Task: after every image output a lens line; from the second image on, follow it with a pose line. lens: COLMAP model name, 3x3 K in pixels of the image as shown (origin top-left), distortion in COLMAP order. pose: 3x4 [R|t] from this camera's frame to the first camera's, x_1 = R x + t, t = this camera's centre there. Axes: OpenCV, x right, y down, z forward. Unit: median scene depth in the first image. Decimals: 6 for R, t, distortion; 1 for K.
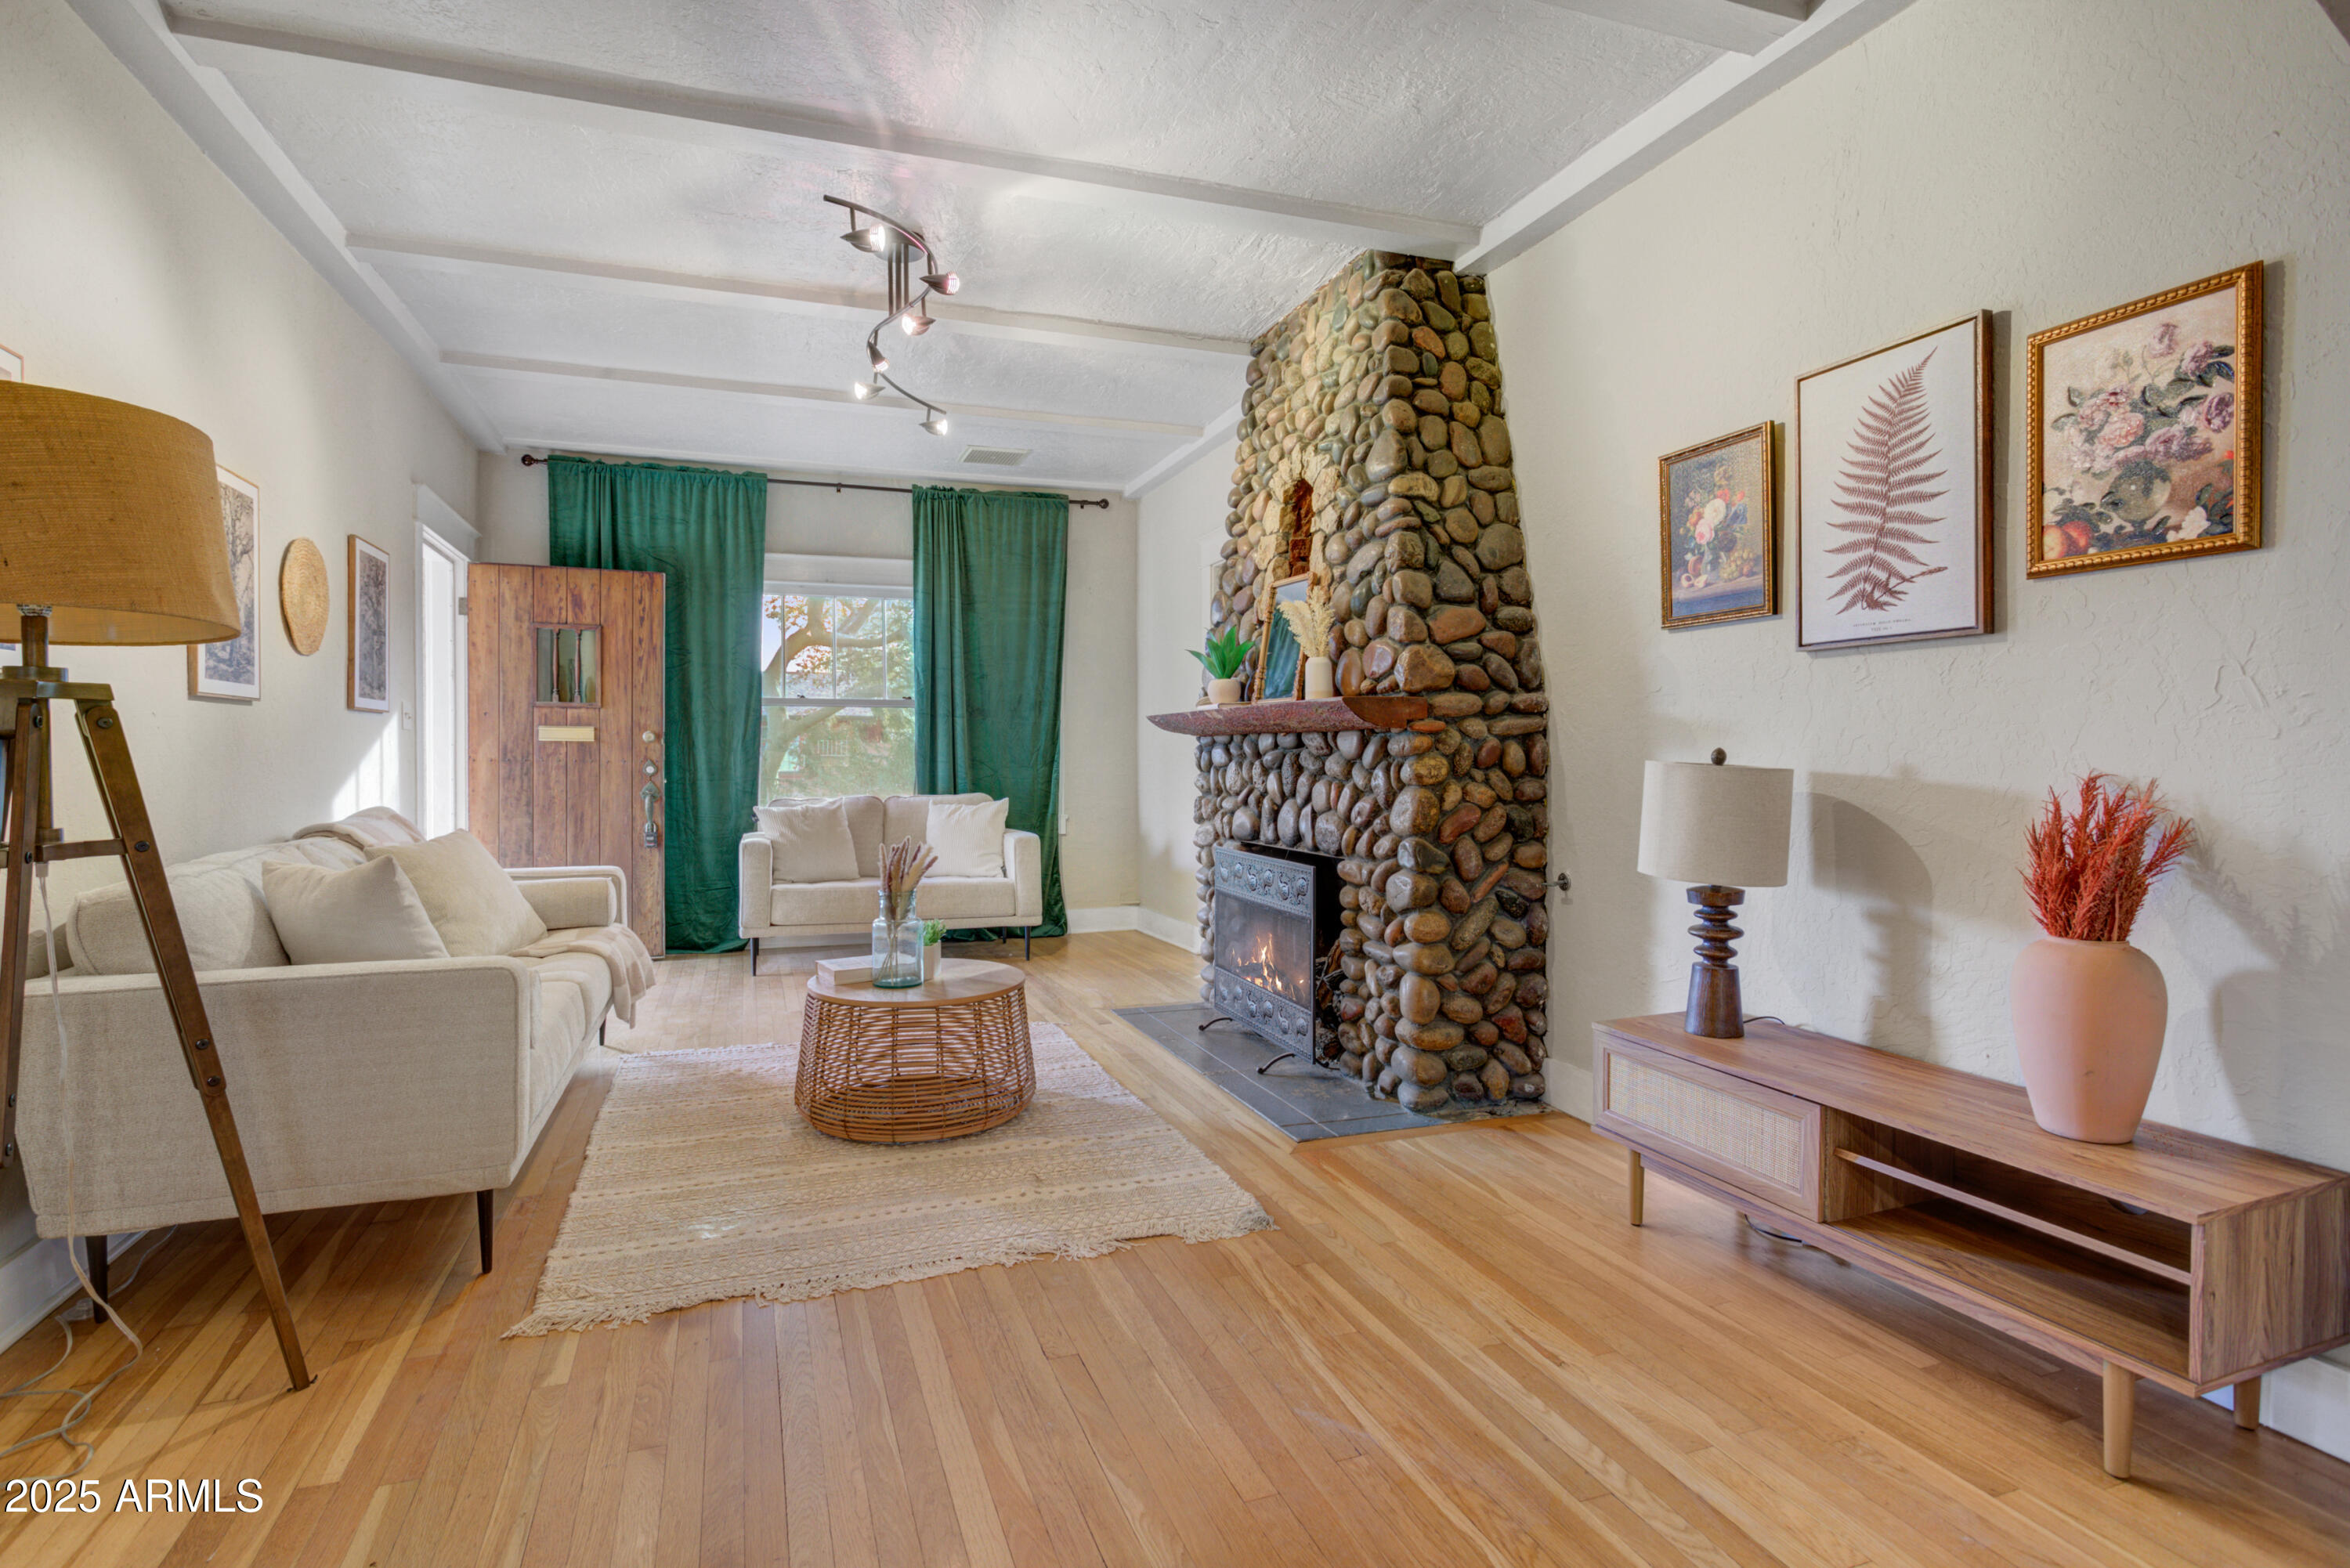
lens RADIAL K [[1150.4, 0, 1175.1], [0, 1150.4, 789.6], [0, 0, 1]] dist [-0.012759, -0.000526]
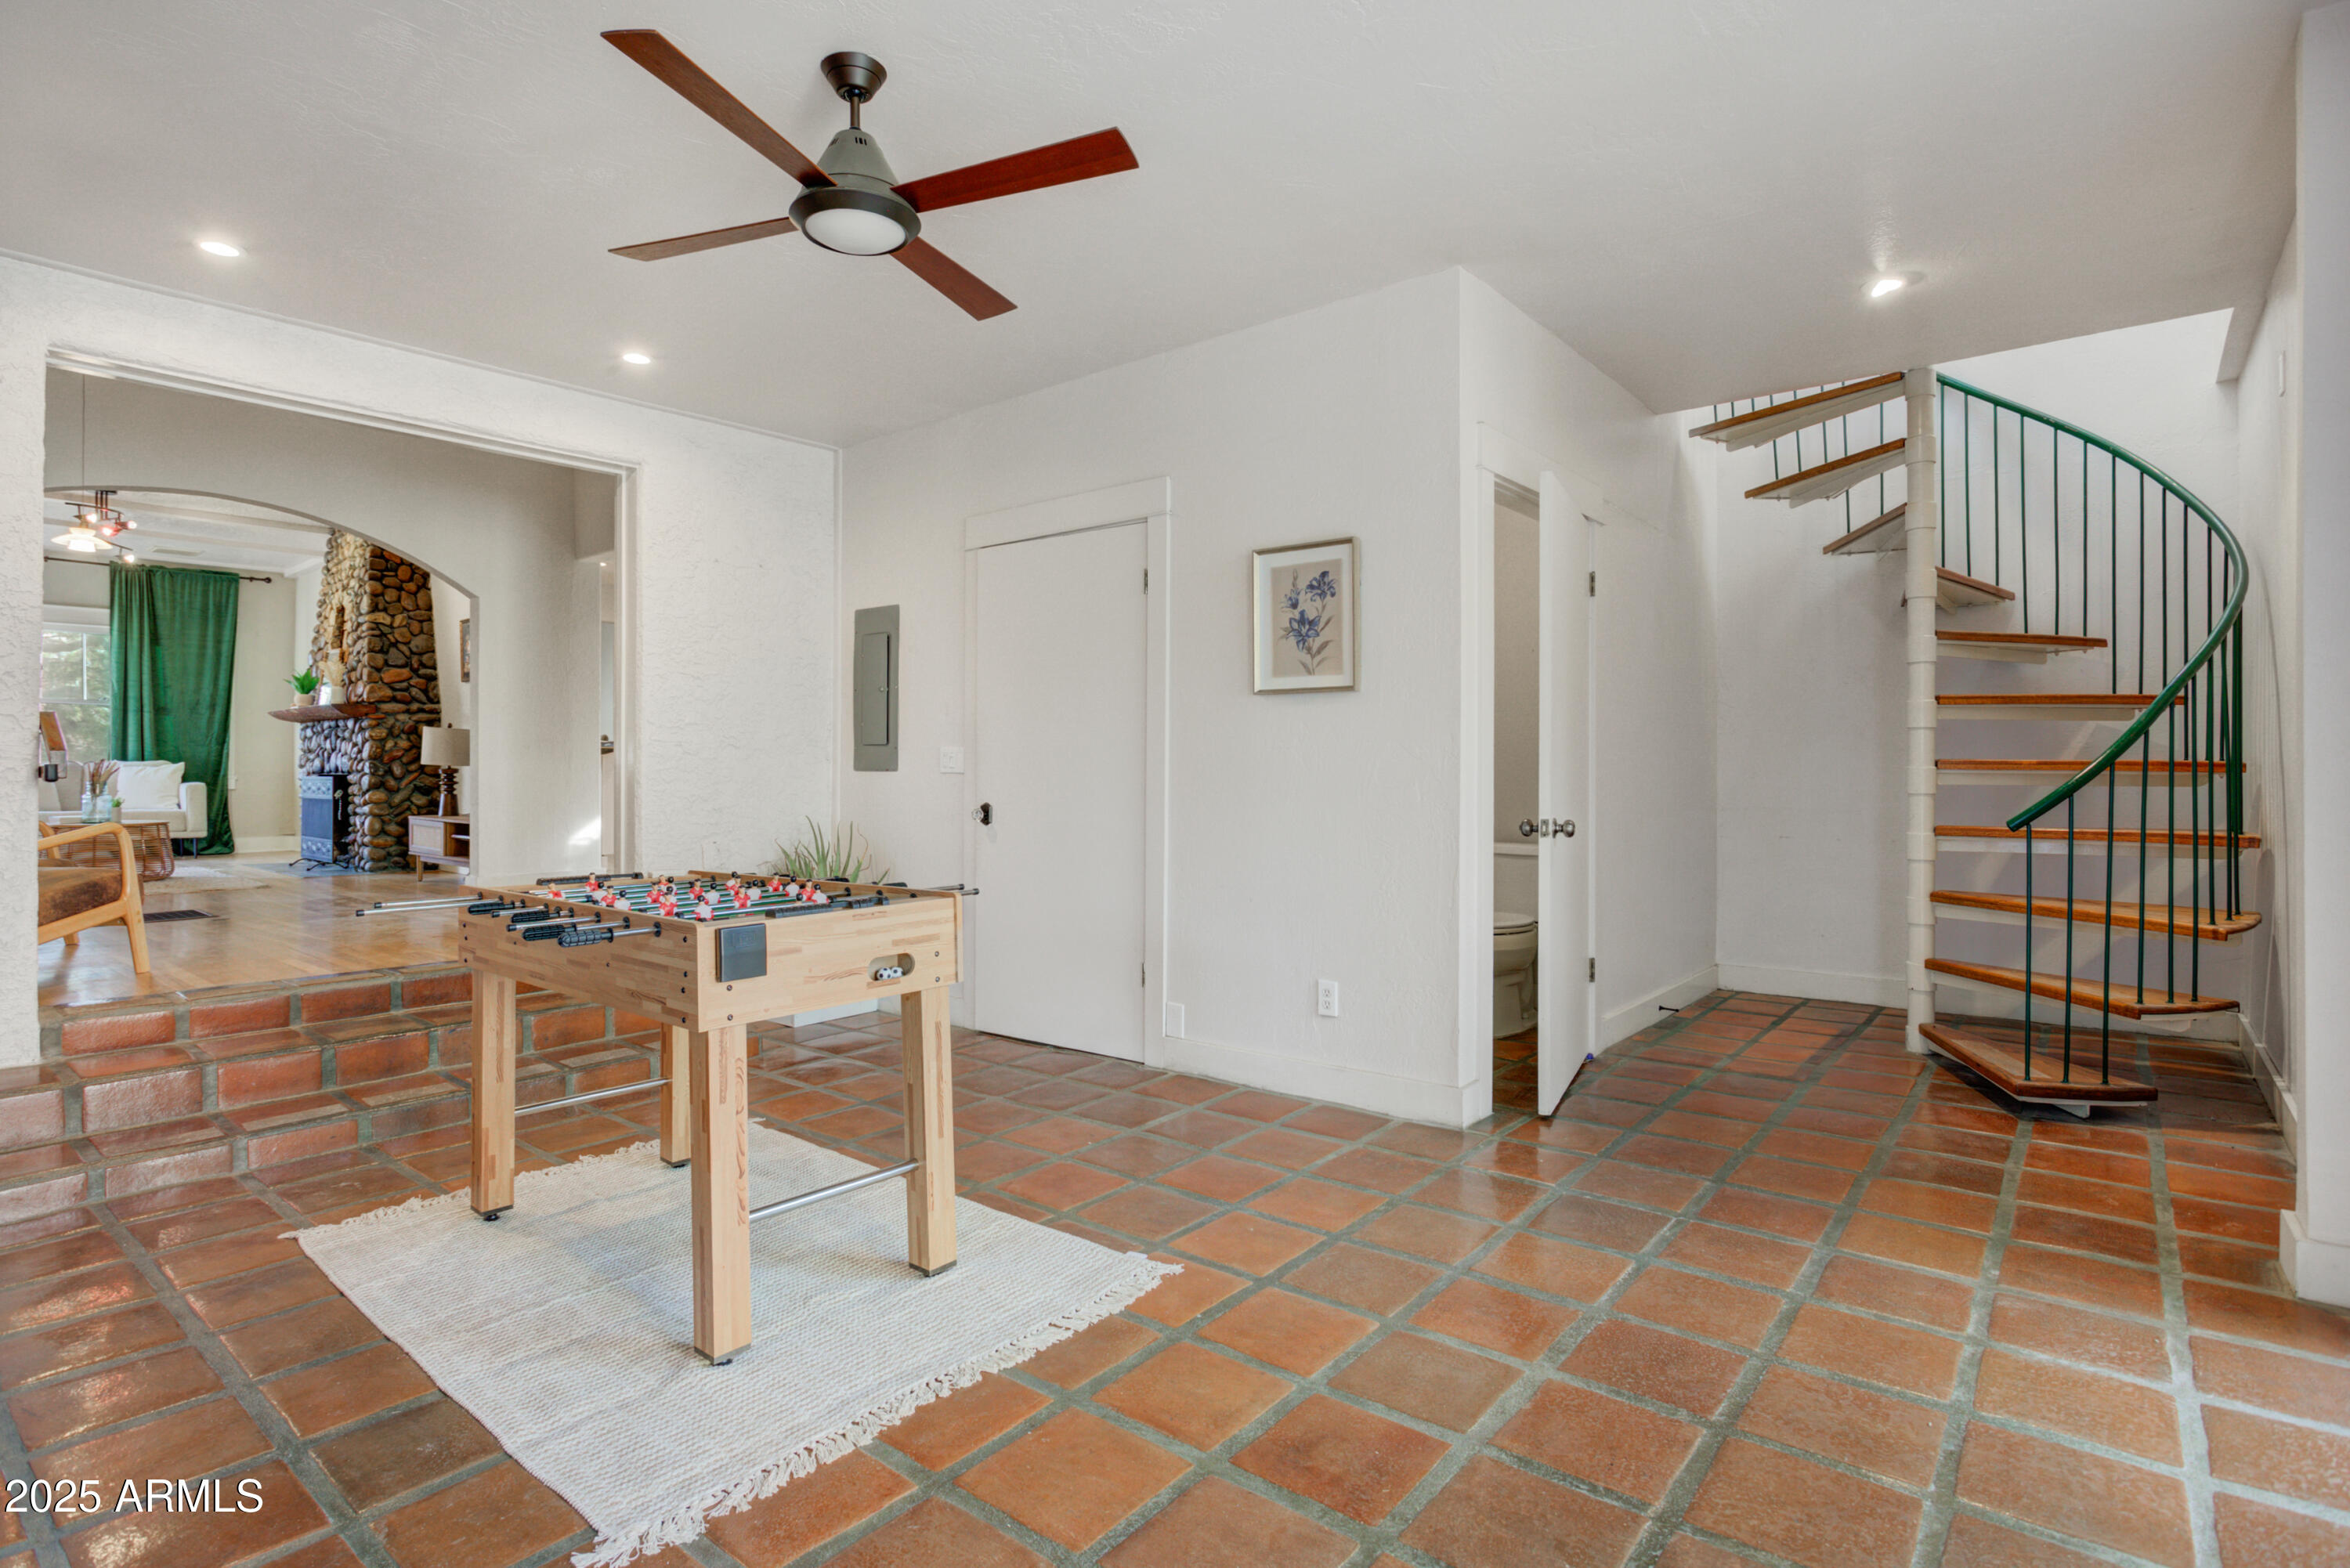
lens RADIAL K [[1150.4, 0, 1172.3], [0, 1150.4, 767.6], [0, 0, 1]] dist [-0.012759, -0.000526]
pose [[0.864226, 0.001953, 0.503099, 0.440283], [0.016440, 0.999349, -0.032119, 0.155833], [-0.502834, 0.036029, 0.863632, -1.904253]]
